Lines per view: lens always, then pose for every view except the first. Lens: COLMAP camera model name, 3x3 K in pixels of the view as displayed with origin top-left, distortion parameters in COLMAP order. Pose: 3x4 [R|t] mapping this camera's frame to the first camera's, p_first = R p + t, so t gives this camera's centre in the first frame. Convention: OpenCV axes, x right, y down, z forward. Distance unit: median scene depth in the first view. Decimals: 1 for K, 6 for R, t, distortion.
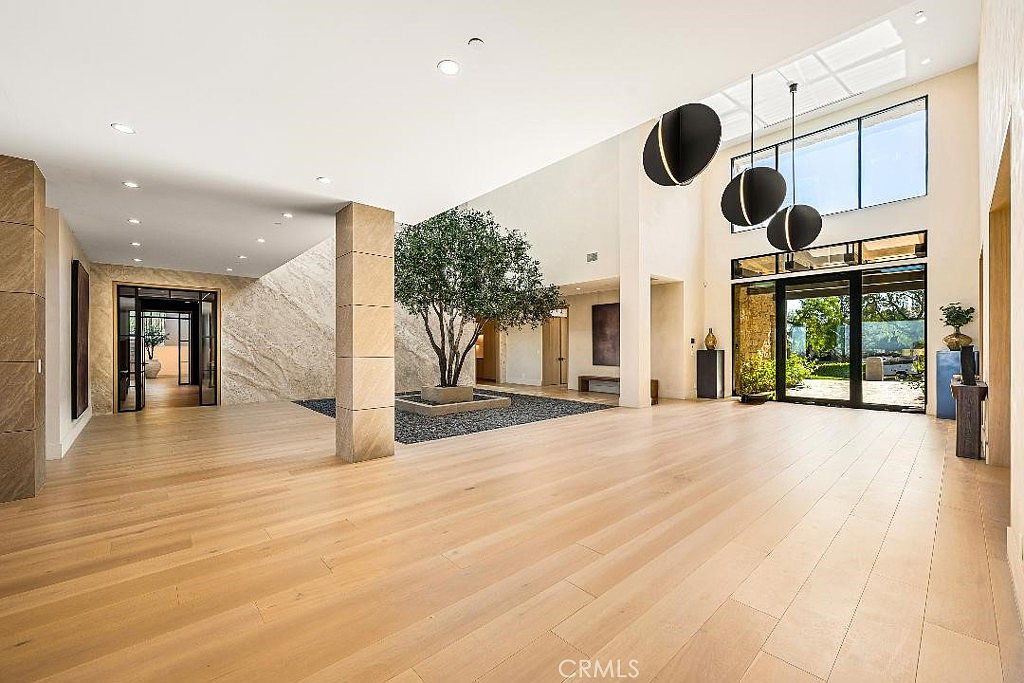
lens RADIAL K [[409.0, 0, 504.6], [0, 409.0, 344.6], [0, 0, 1]] dist [0.001718, -0.000414]
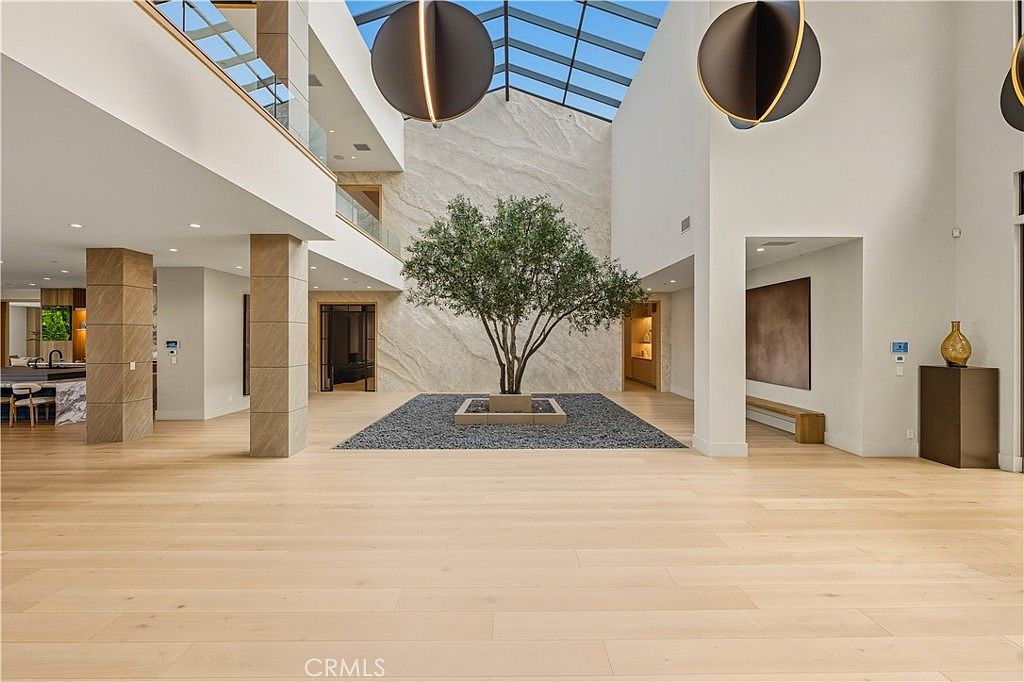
lens RADIAL K [[409.0, 0, 513.5], [0, 409.0, 335.8], [0, 0, 1]] dist [0.001718, -0.000414]
pose [[0.753669, -0.001536, -0.657252, 0.472647], [0.003875, 0.999990, 0.002107, -0.030109], [0.657242, -0.004135, 0.753668, 0.301473]]
